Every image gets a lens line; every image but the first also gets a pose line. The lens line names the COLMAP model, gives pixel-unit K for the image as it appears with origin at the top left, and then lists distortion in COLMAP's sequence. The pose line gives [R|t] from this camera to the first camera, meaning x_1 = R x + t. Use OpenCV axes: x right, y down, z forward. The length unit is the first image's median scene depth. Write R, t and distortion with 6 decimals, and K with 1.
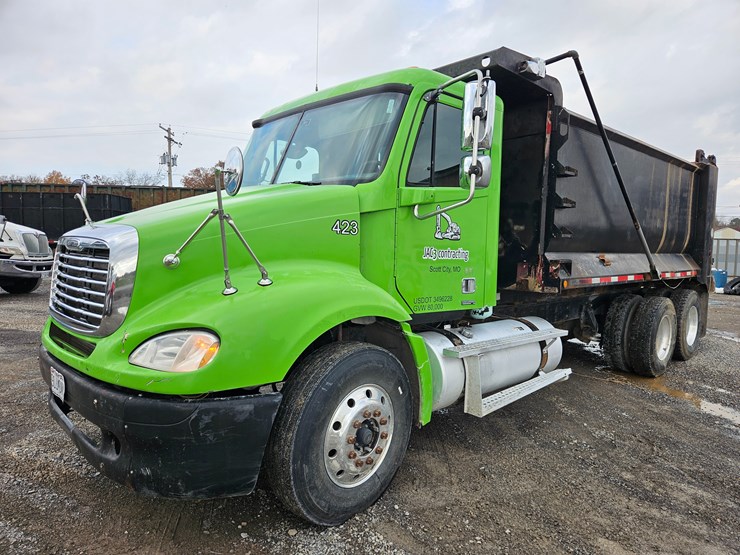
lens RADIAL K [[495.1, 0, 376.1], [0, 495.1, 280.2], [0, 0, 1]] dist [0.072010, -0.060114]
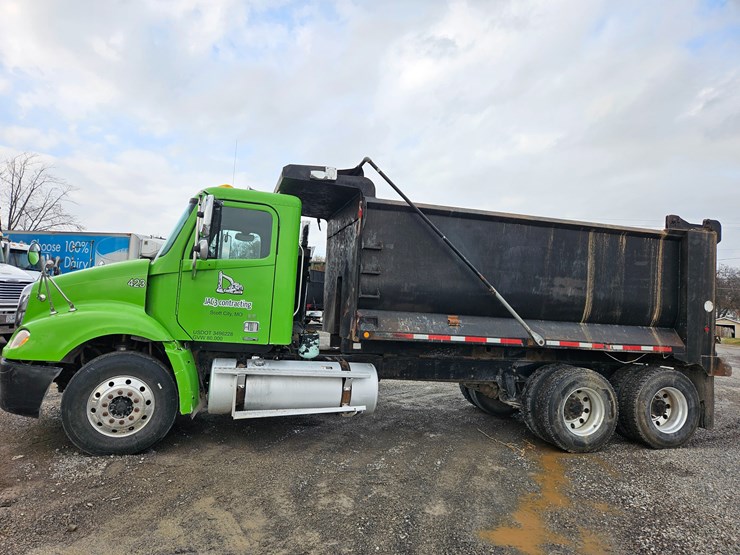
lens RADIAL K [[490.5, 0, 357.6], [0, 490.5, 277.7], [0, 0, 1]] dist [0.067491, -0.056001]
pose [[0.870509, 0.001747, -0.492149, 1.236335], [-0.075720, 0.988563, -0.130423, 0.035619], [0.486293, 0.150800, 0.860685, -0.095826]]
